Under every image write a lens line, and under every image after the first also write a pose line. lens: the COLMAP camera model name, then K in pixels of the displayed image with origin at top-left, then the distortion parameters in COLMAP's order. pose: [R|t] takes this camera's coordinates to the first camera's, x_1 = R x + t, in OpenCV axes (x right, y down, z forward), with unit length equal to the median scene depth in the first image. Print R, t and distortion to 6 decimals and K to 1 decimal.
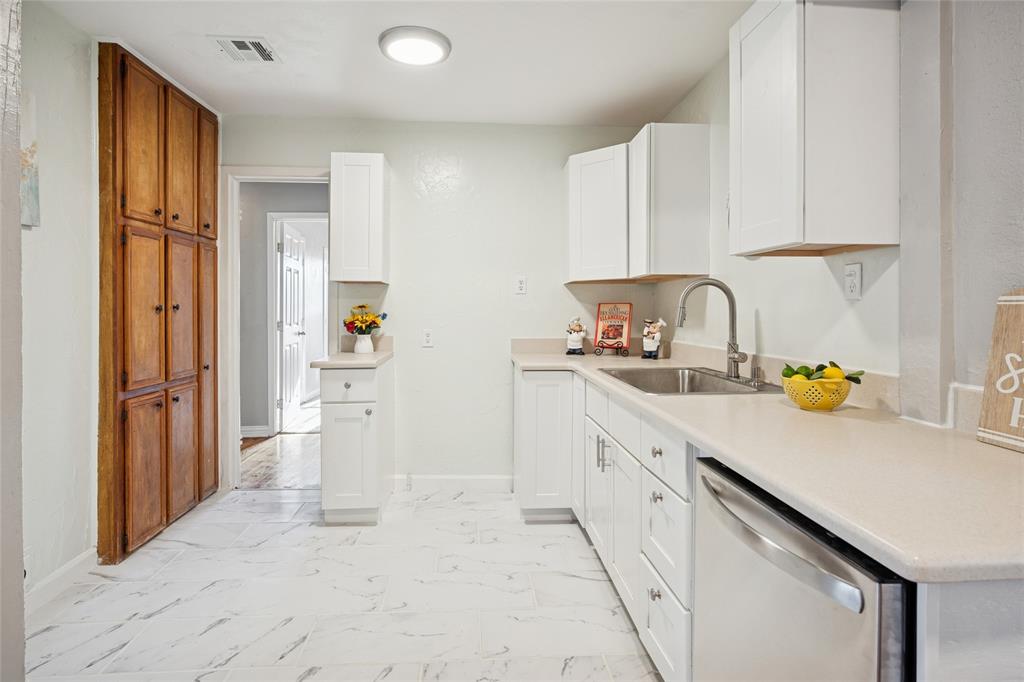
lens RADIAL K [[549.5, 0, 514.7], [0, 549.5, 313.5], [0, 0, 1]] dist [0.002010, 0.000401]
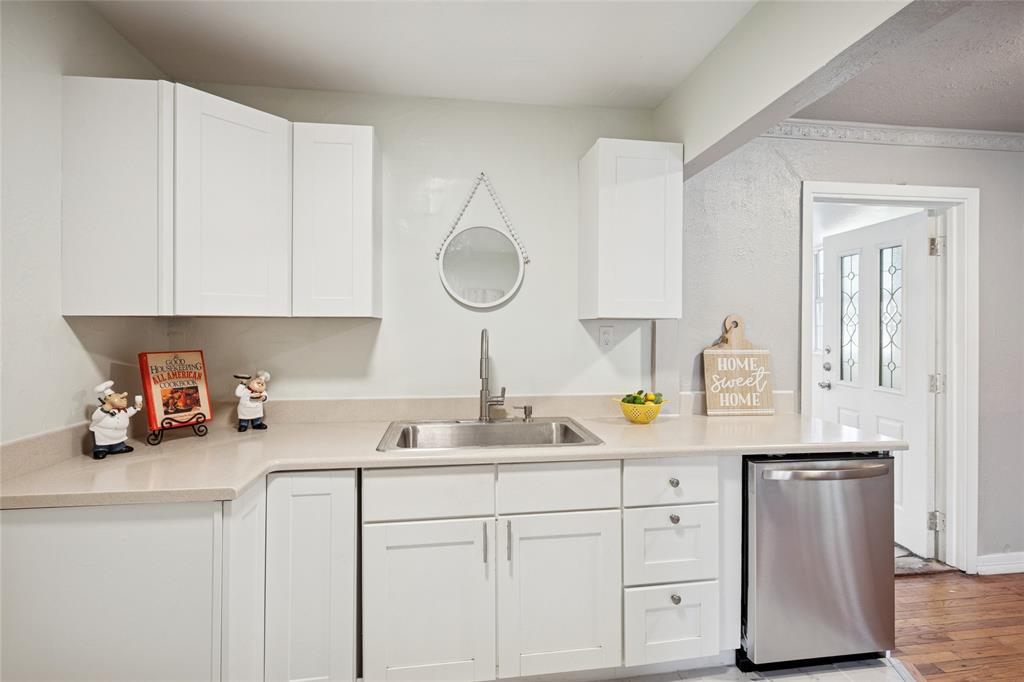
lens RADIAL K [[504.0, 0, 516.7], [0, 504.0, 326.2], [0, 0, 1]] dist [-0.000859, -0.000117]
pose [[-0.067604, 0.001800, 0.997711, -0.473489], [0.002951, 0.999994, -0.001604, -0.053792], [-0.997708, 0.002836, -0.067609, 0.806748]]
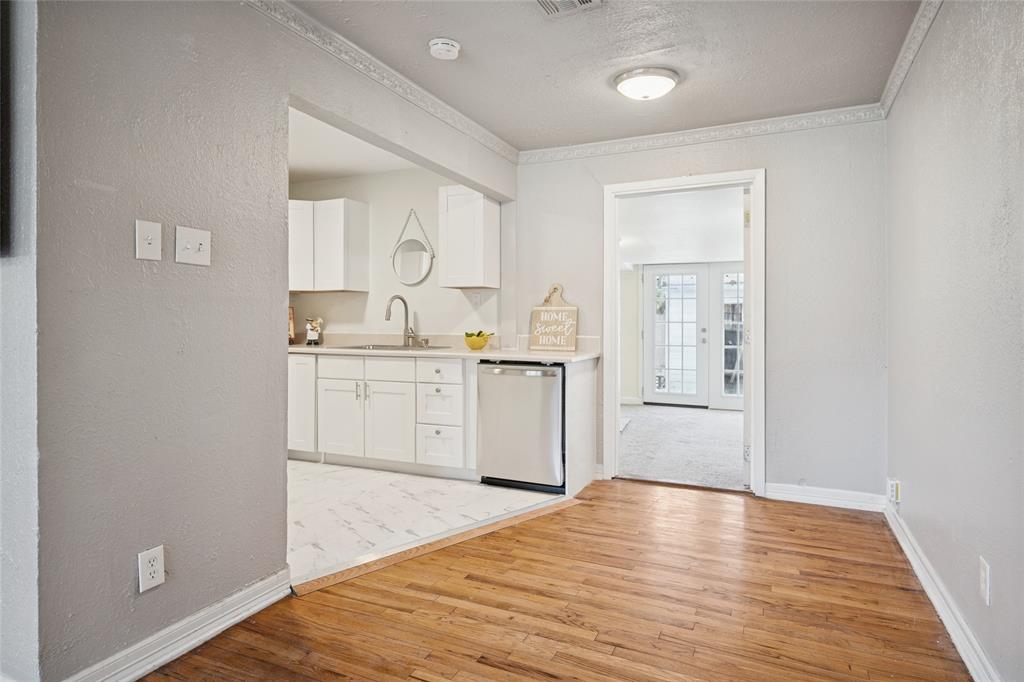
lens RADIAL K [[576.1, 0, 510.2], [0, 576.1, 319.9], [0, 0, 1]] dist [-0.002553, -0.000561]
pose [[0.487870, 0.005595, 0.872899, -0.972441], [0.001994, 0.999970, -0.007525, 0.031021], [-0.872914, 0.005412, 0.487844, -0.257578]]
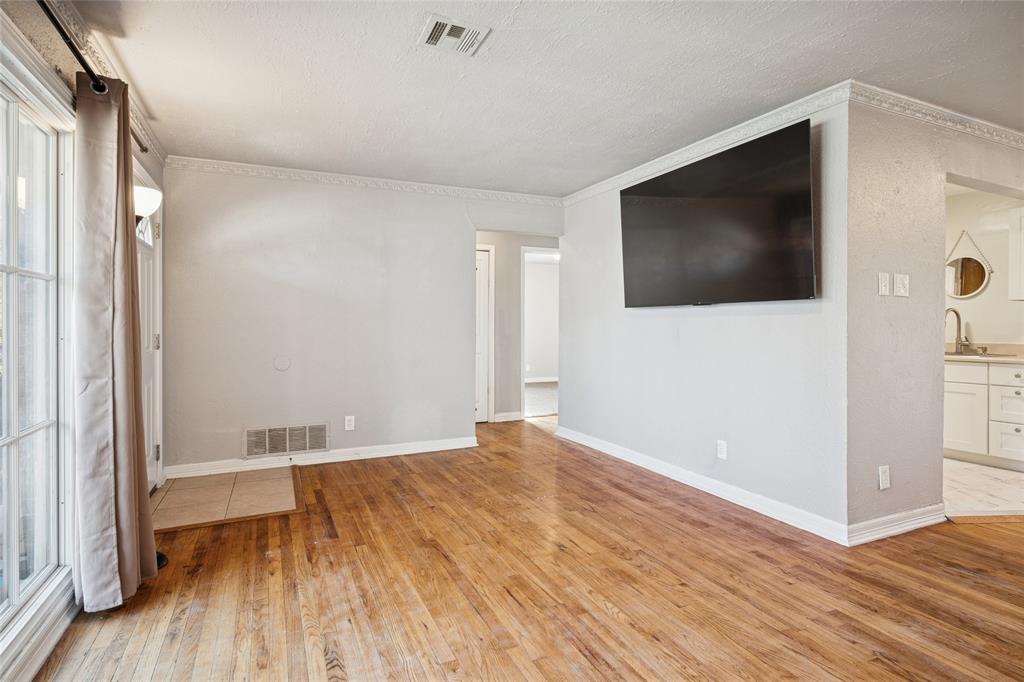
lens RADIAL K [[532.8, 0, 512.8], [0, 532.8, 331.6], [0, 0, 1]] dist [0.000012, -0.000532]
pose [[0.935606, 0.002848, 0.353034, -1.621047], [-0.003574, 0.999993, 0.001403, 0.027125], [-0.353027, -0.002574, 0.935610, -0.289374]]
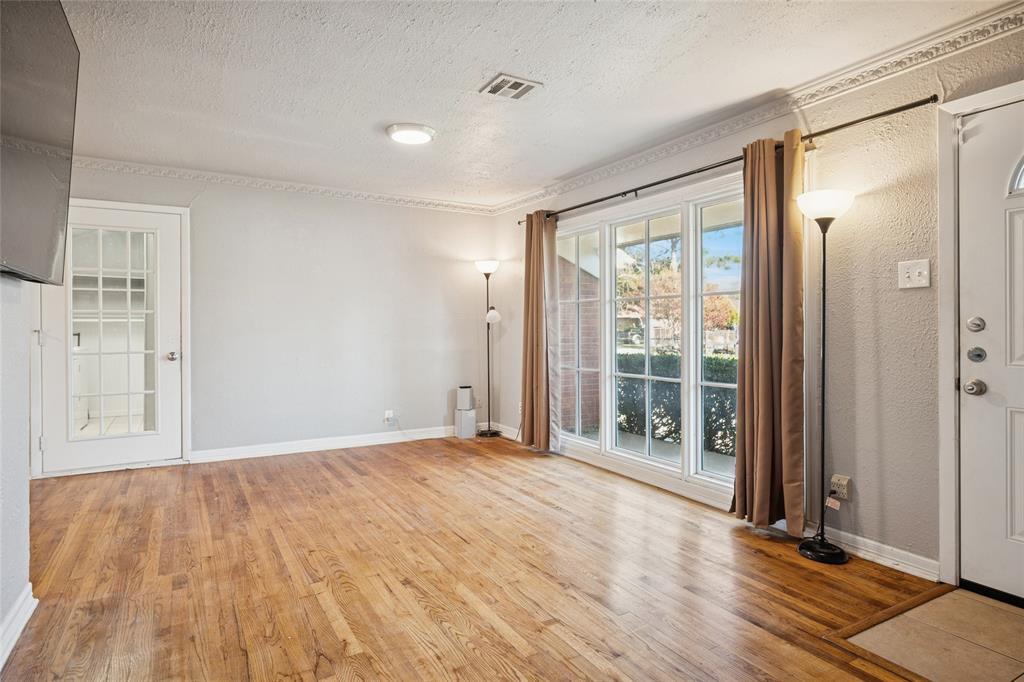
lens RADIAL K [[557.5, 0, 498.2], [0, 557.5, 321.4], [0, 0, 1]] dist [-0.001465, 0.000123]
pose [[-0.903054, 0.002875, -0.429517, -0.967023], [0.003256, 0.999995, -0.000152, 0.017159], [0.429514, -0.001536, -0.903059, 1.393252]]
